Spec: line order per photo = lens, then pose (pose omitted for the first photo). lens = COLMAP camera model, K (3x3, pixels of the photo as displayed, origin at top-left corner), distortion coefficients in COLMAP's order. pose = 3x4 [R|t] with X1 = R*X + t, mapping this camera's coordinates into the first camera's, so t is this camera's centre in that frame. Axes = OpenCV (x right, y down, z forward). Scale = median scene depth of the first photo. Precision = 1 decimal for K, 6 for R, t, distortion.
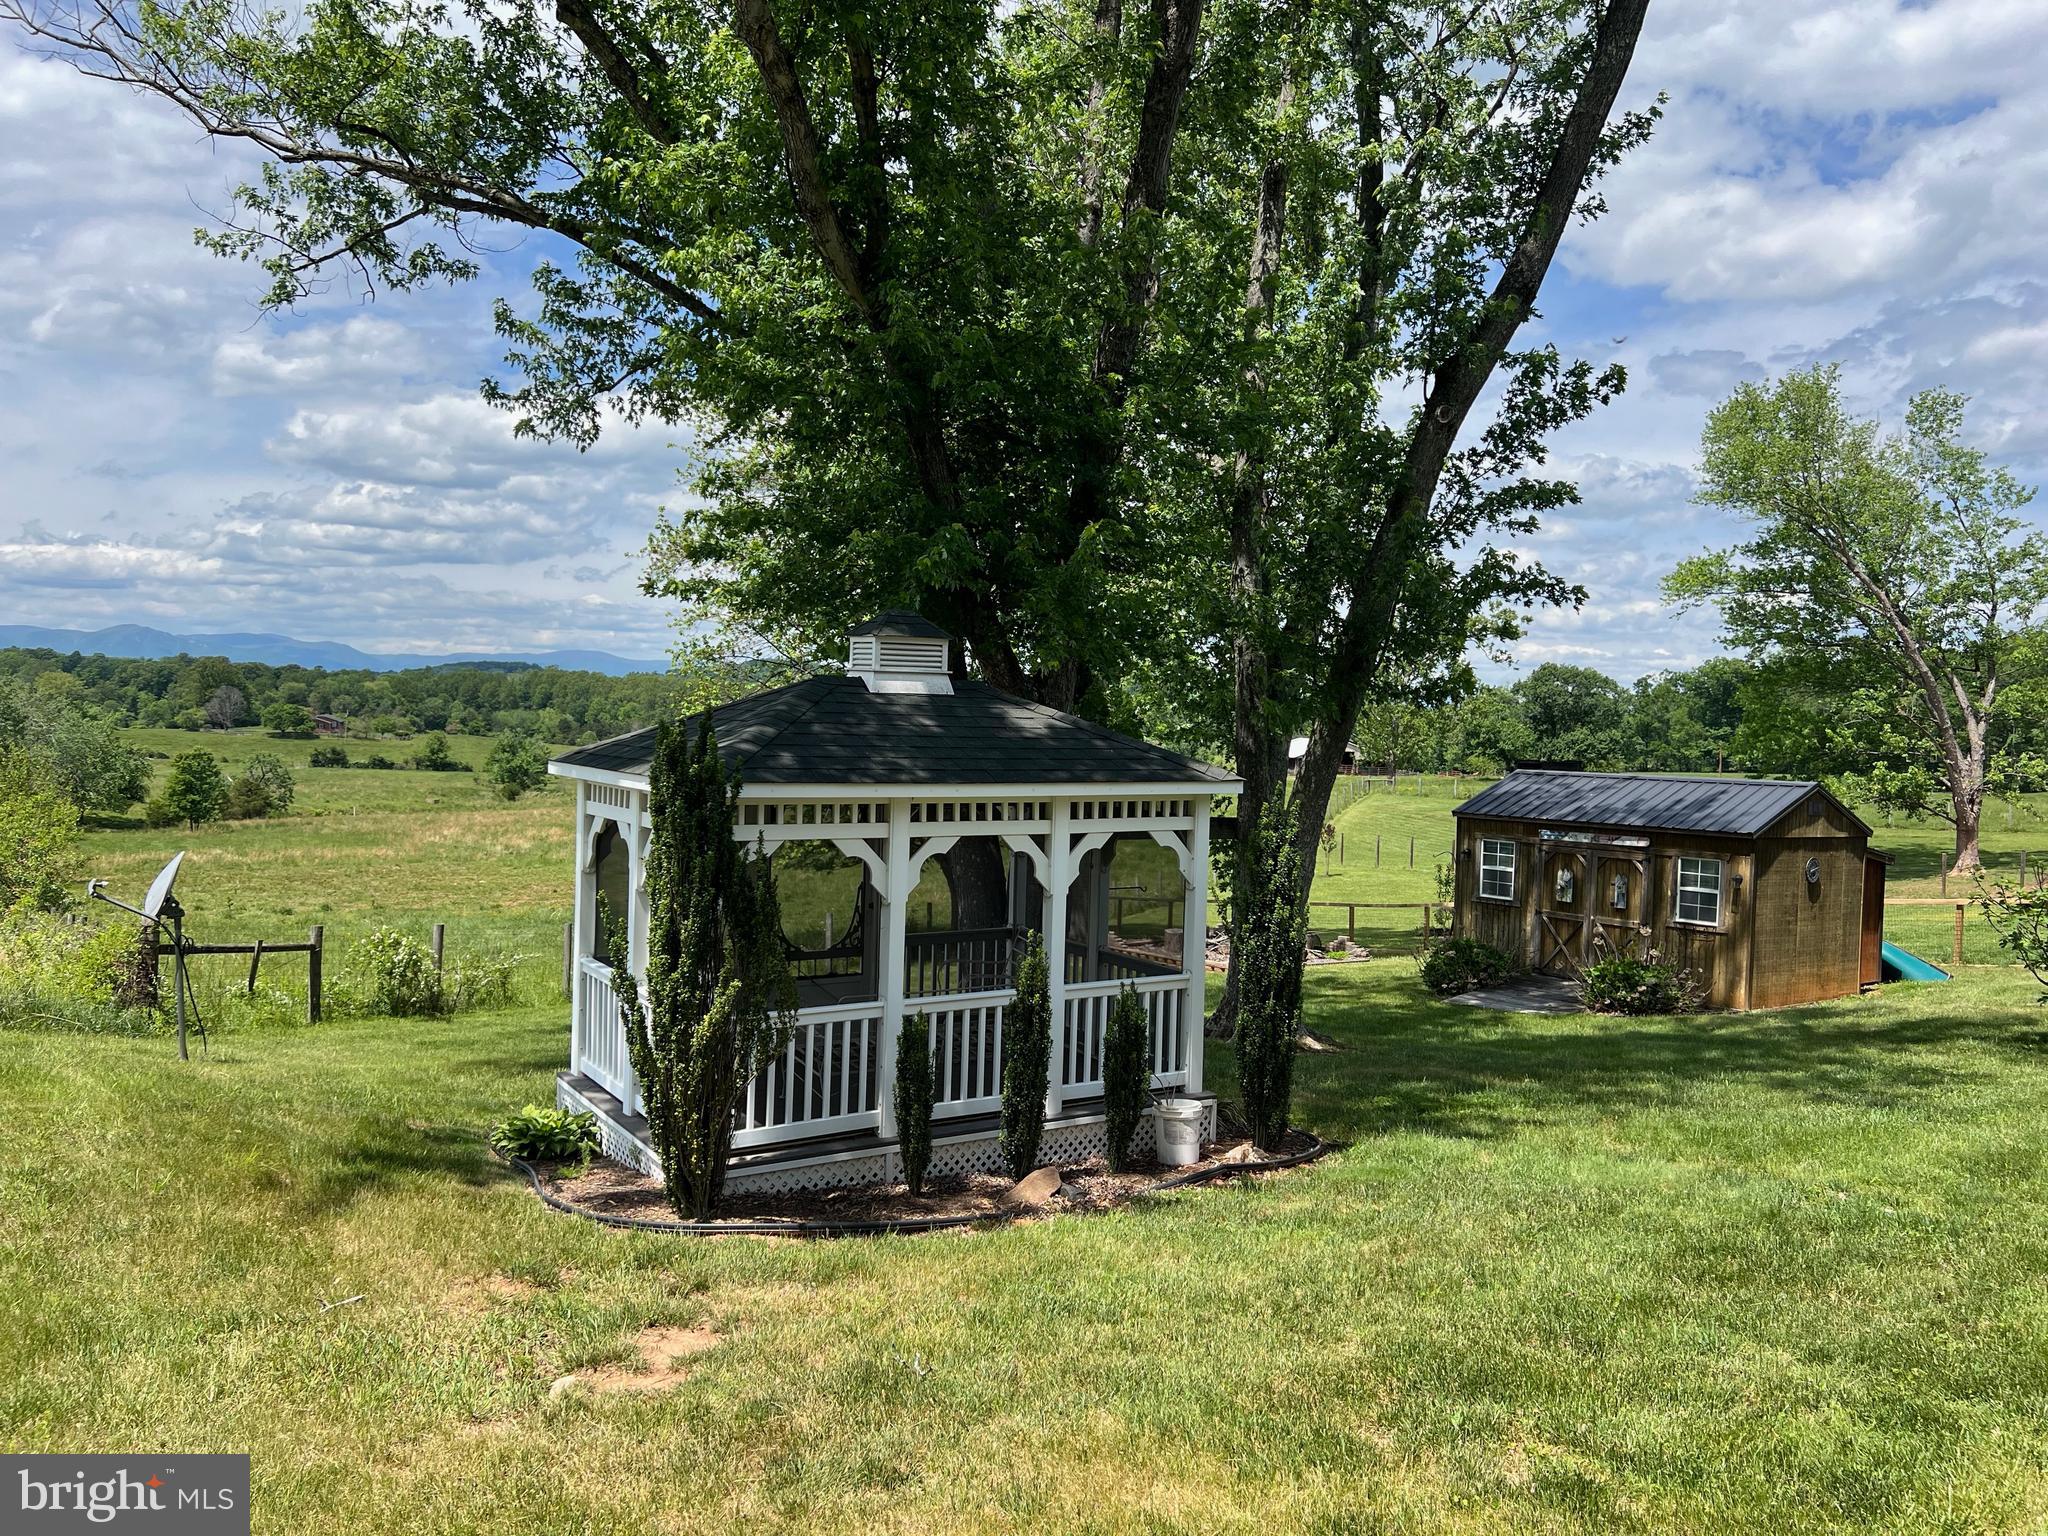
lens RADIAL K [[1535.3, 0, 1024.0], [0, 1535.3, 768.0], [0, 0, 1]] dist [0.092589, -0.107304]
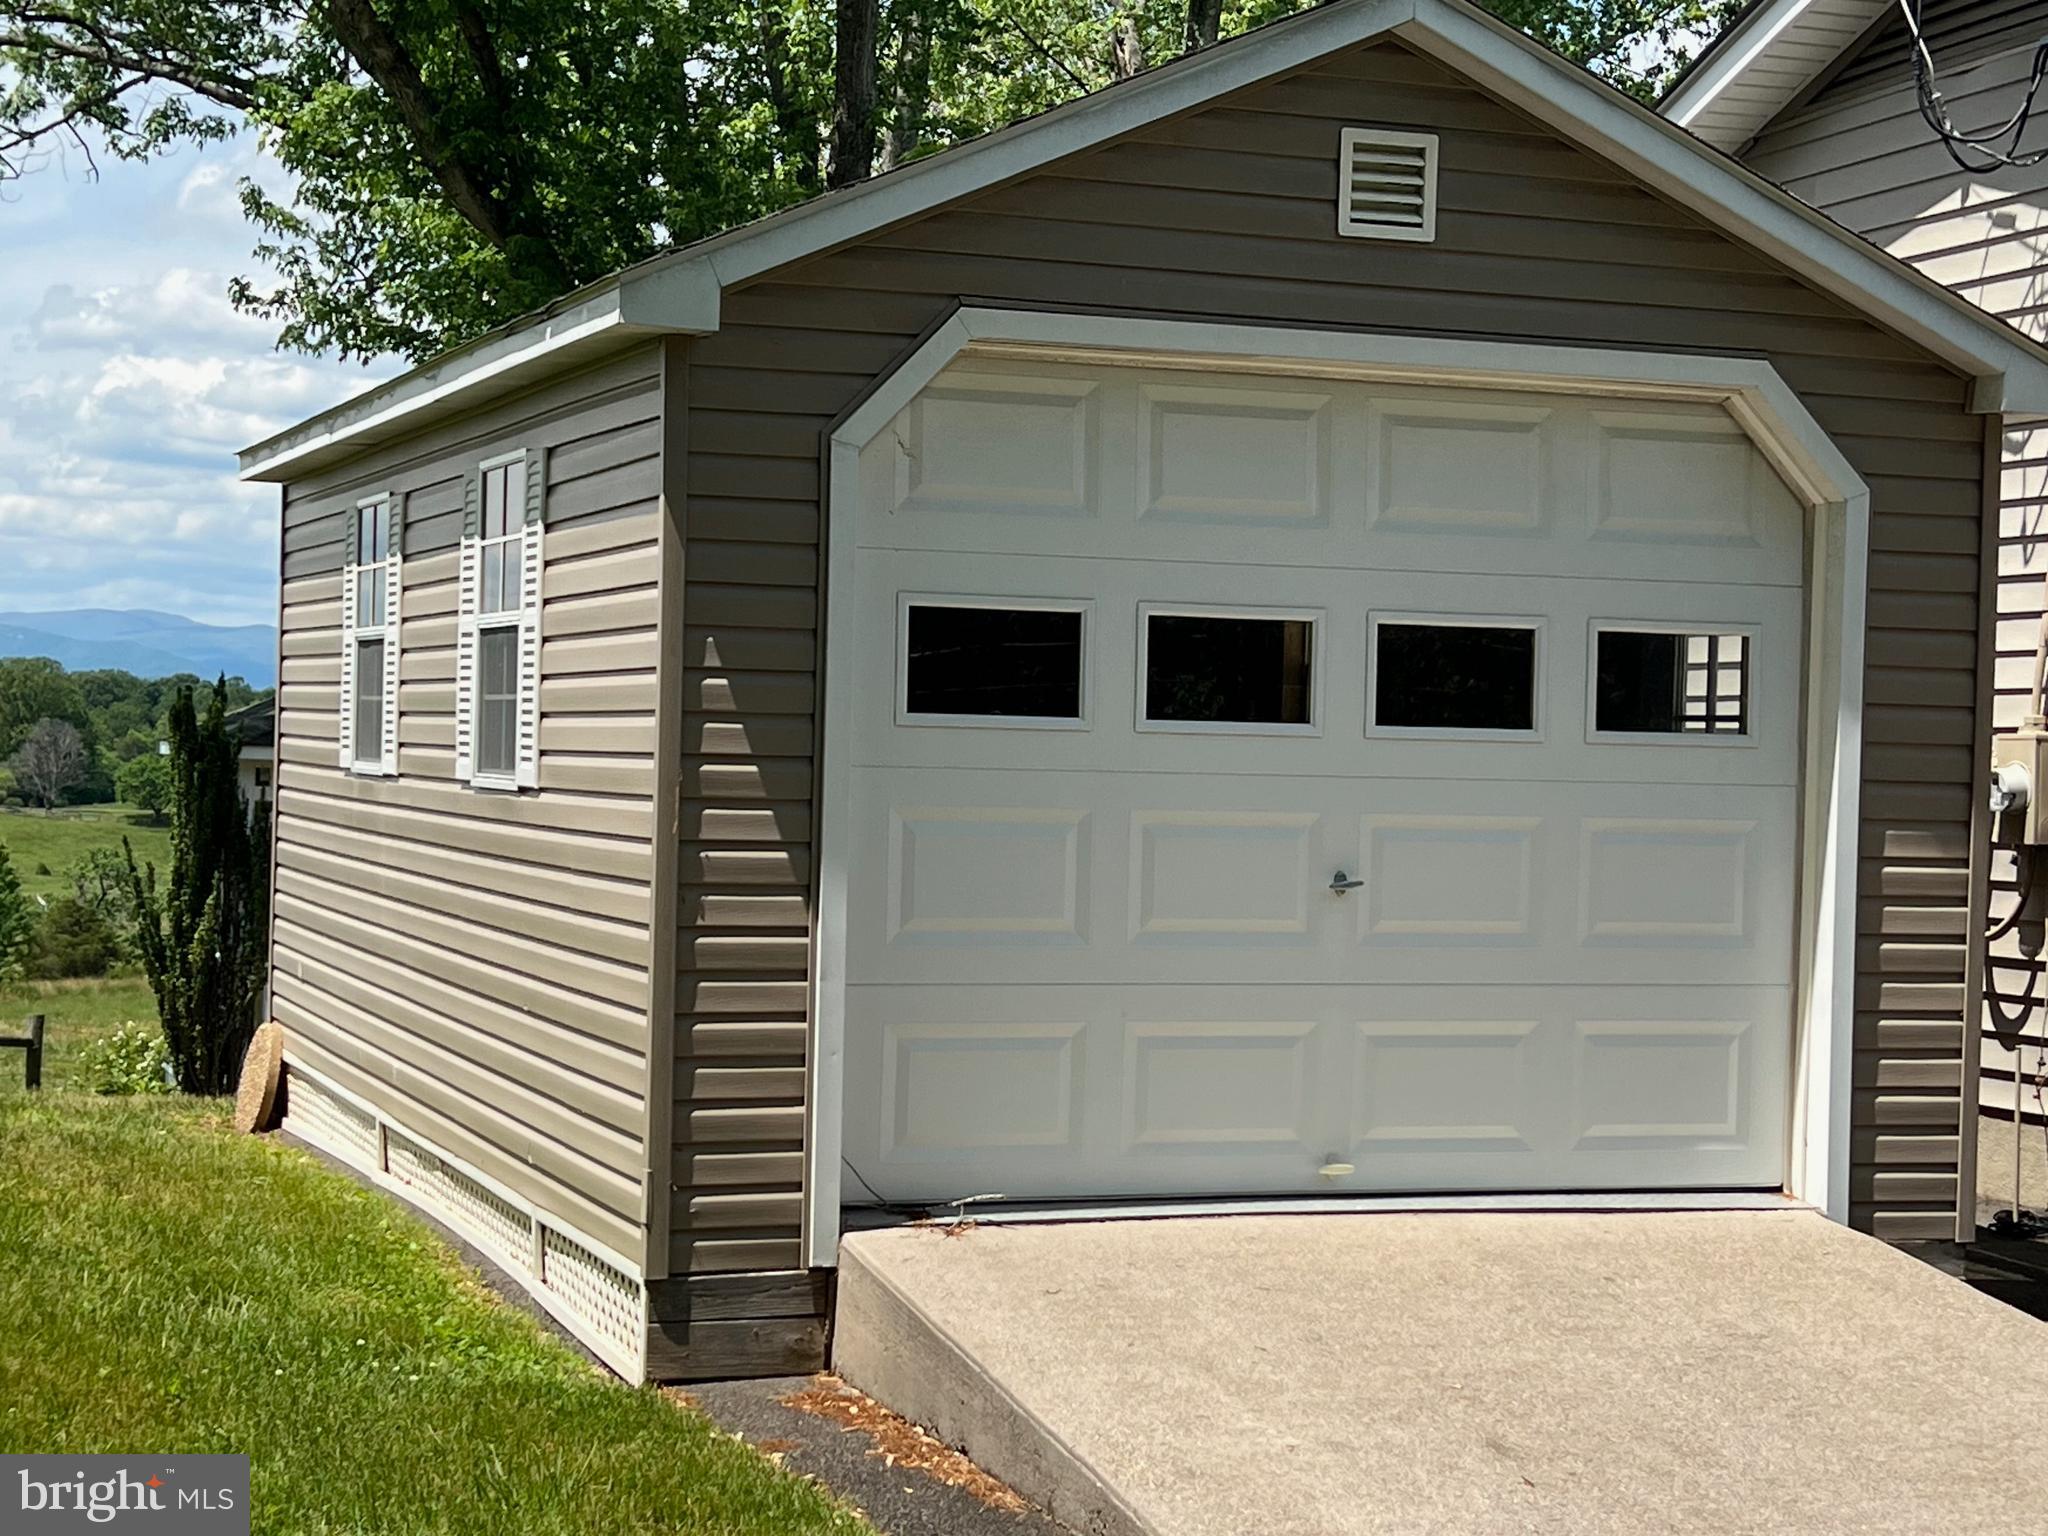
lens RADIAL K [[3535.9, 0, 1024.0], [0, 3535.9, 768.0], [0, 0, 1]] dist [0.141113, -0.060476]
pose [[0.978437, -0.002720, -0.206526, 0.759710], [-0.004963, 0.999315, -0.036678, 0.101140], [0.206484, 0.036912, 0.977753, -1.198510]]
